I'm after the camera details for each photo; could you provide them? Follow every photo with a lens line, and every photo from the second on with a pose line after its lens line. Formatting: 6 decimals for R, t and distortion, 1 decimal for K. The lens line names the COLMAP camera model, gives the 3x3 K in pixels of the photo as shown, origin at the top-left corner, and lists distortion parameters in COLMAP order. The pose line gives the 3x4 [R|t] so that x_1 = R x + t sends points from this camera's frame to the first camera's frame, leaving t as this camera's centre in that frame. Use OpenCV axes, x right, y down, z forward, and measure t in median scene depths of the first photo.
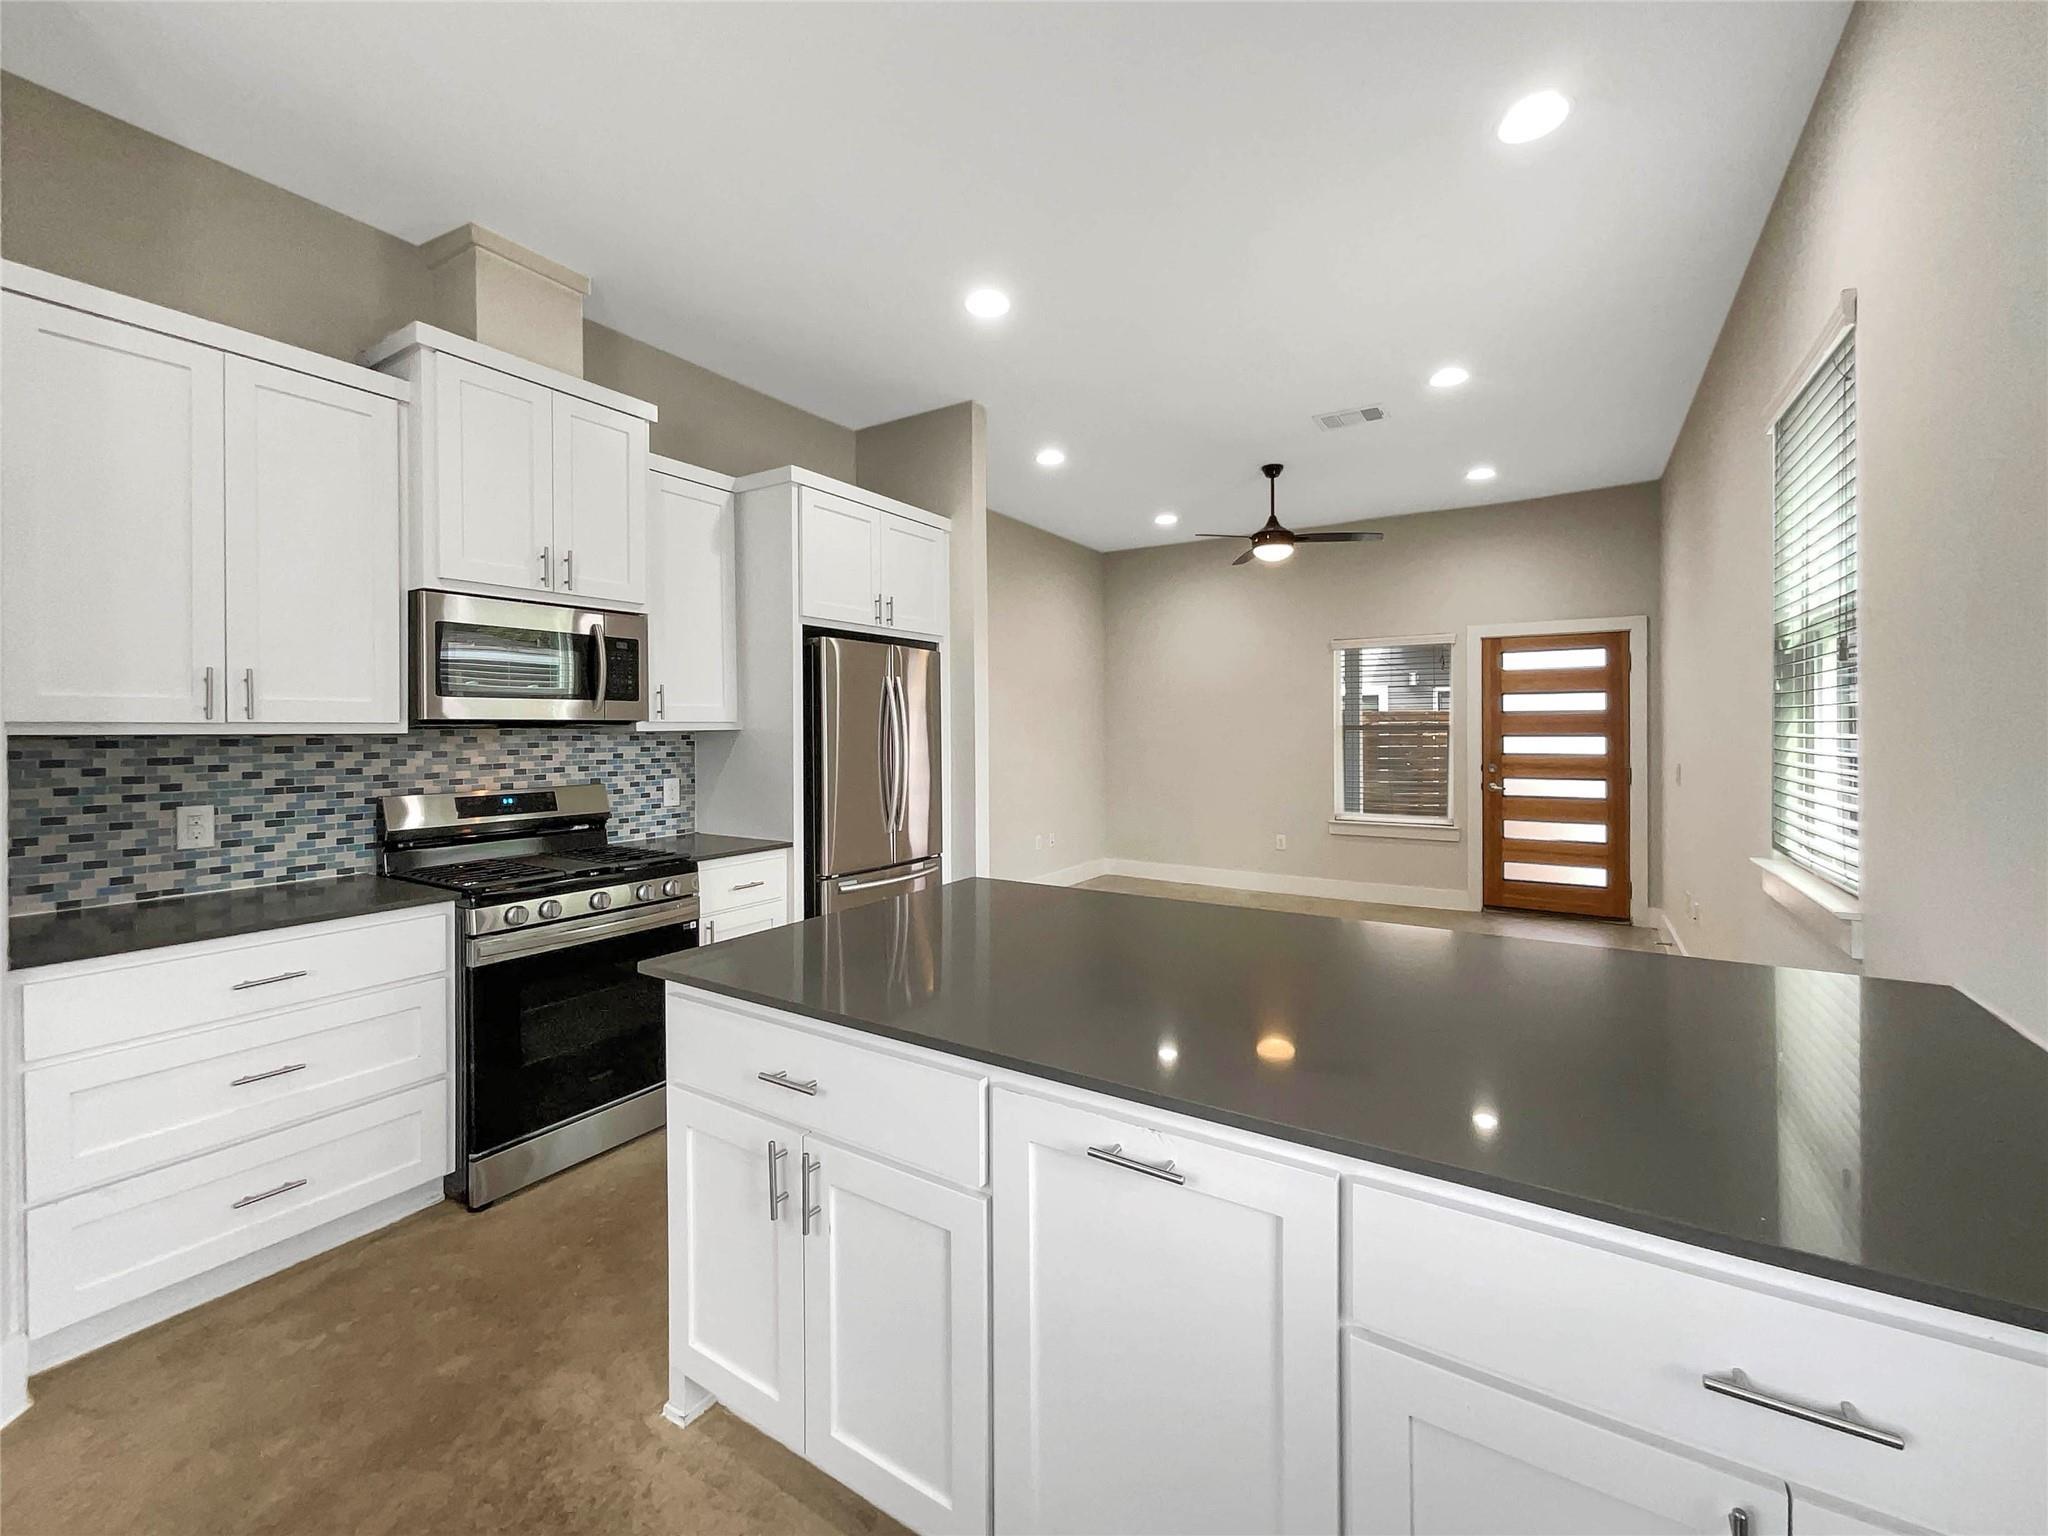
lens RADIAL K [[841.1, 0, 1016.8], [0, 841.1, 739.4], [0, 0, 1]] dist [0.000259, 0.000036]
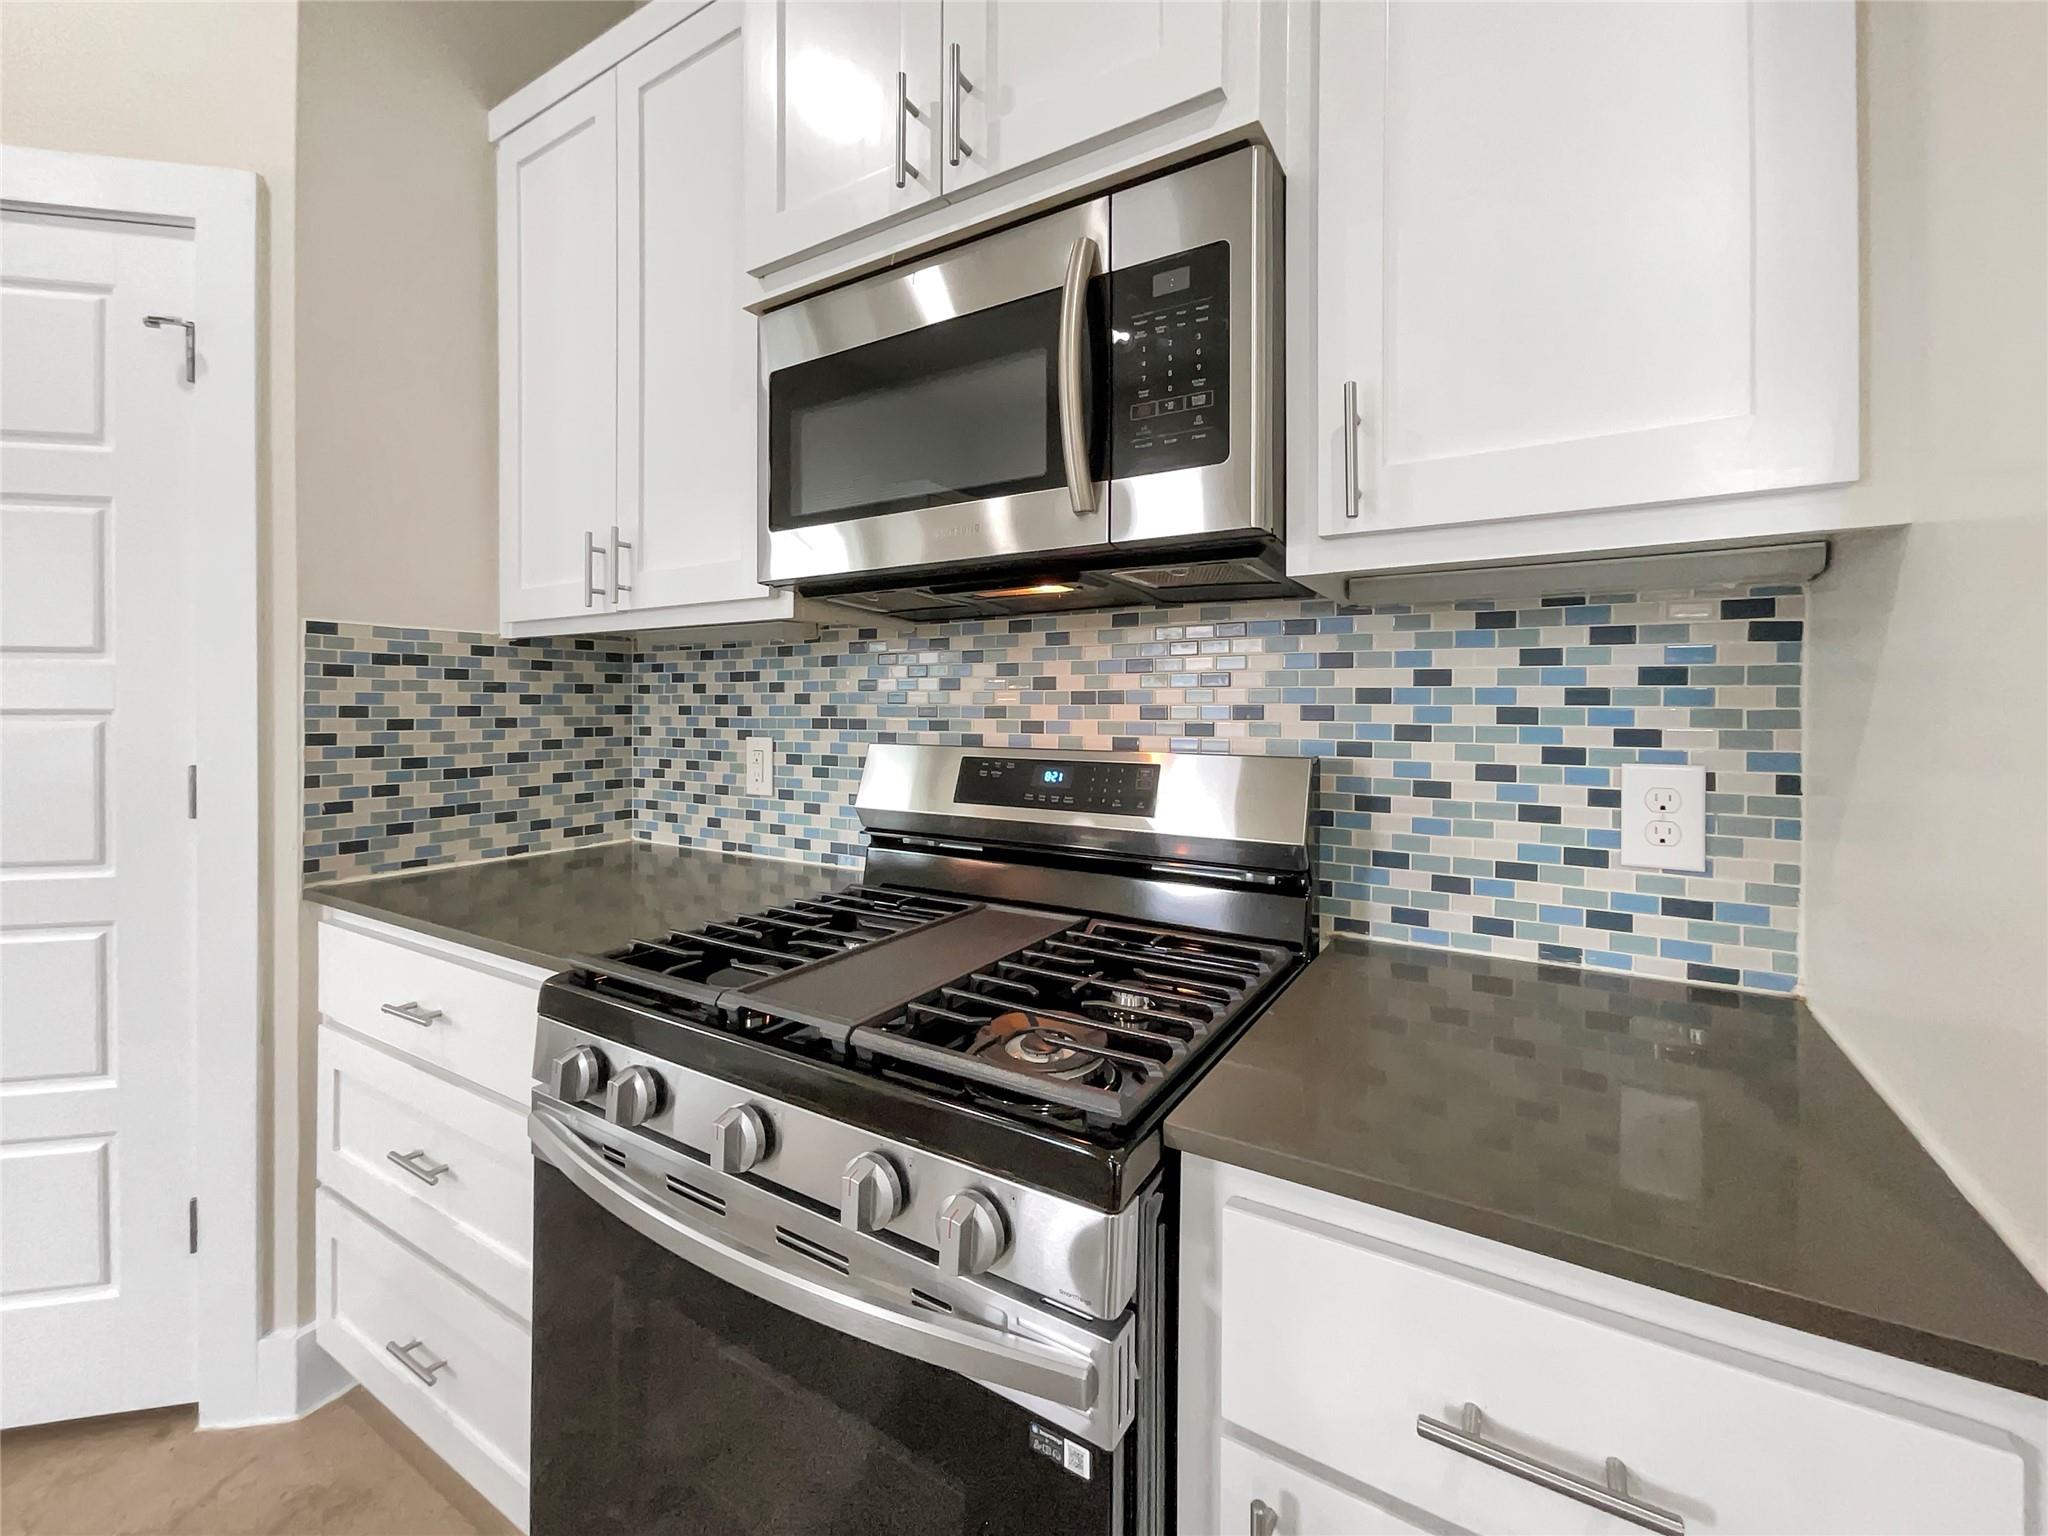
lens RADIAL K [[862.0, 0, 1023.7], [0, 862.0, 698.4], [0, 0, 1]] dist [0.000383, 0.000446]
pose [[0.016305, 0.009873, -0.999818, -0.166167], [-0.004988, 0.999940, 0.009793, 0.027892], [0.999855, 0.004827, 0.016354, 0.937444]]
